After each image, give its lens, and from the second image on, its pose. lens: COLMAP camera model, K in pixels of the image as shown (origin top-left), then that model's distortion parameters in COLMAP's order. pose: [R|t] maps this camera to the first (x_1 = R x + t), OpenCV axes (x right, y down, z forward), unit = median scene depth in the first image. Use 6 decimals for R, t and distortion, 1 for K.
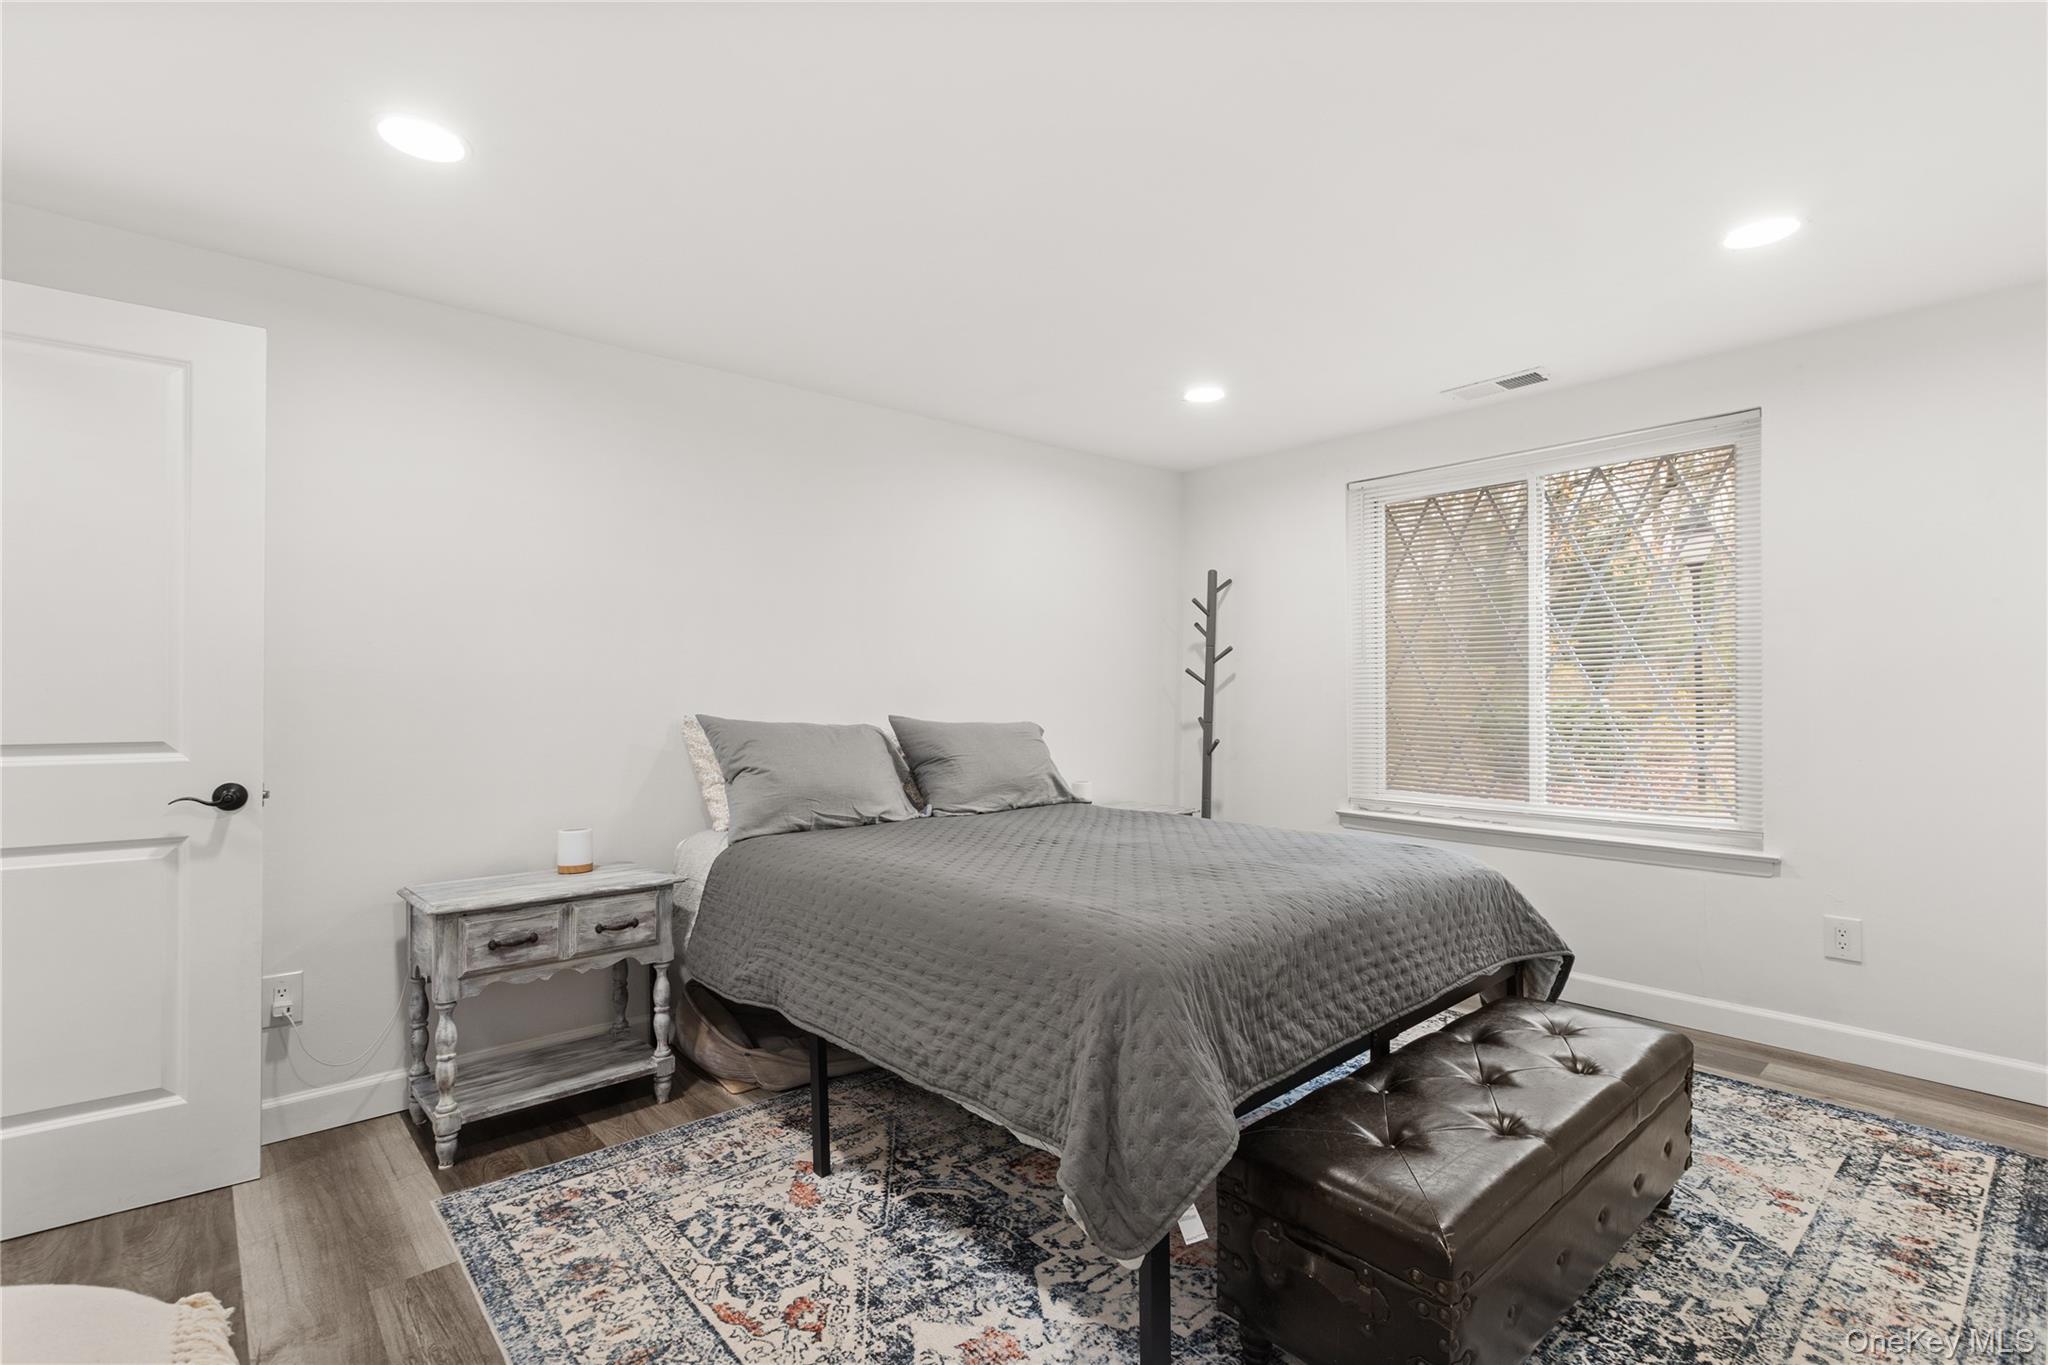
lens RADIAL K [[949.0, 0, 1014.4], [0, 949.0, 694.8], [0, 0, 1]] dist [0.015916, 0.000202]
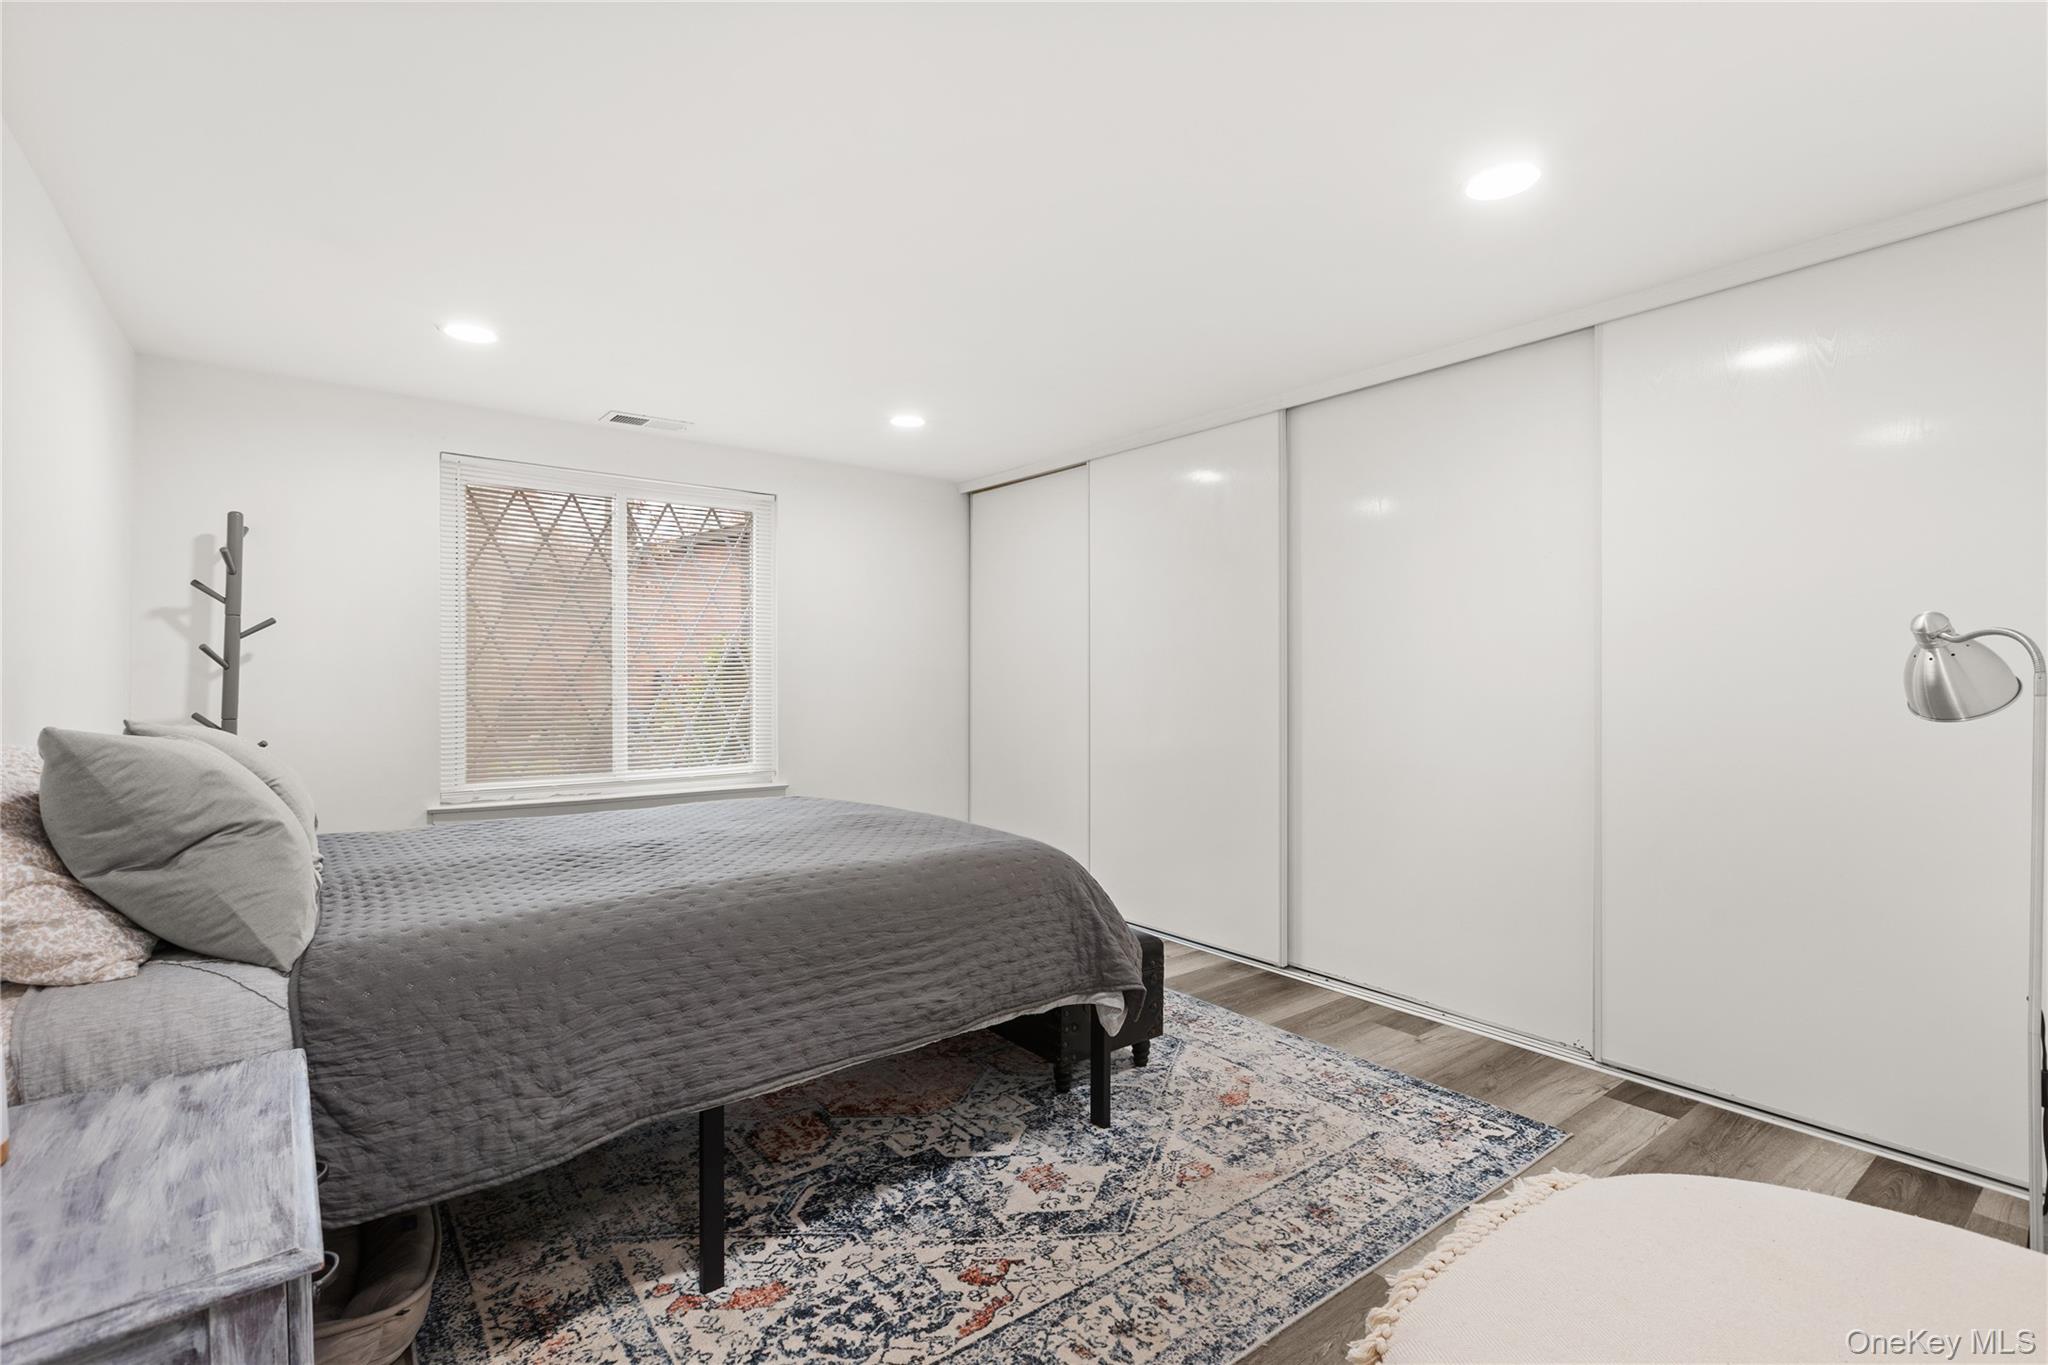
lens RADIAL K [[949.0, 0, 1014.0], [0, 949.0, 677.5], [0, 0, 1]] dist [0.015916, 0.000202]
pose [[0.052291, 0.006119, 0.998613, -1.103834], [-0.000036, 0.999981, -0.006126, 0.002447], [-0.998632, 0.000285, 0.052290, 0.796838]]
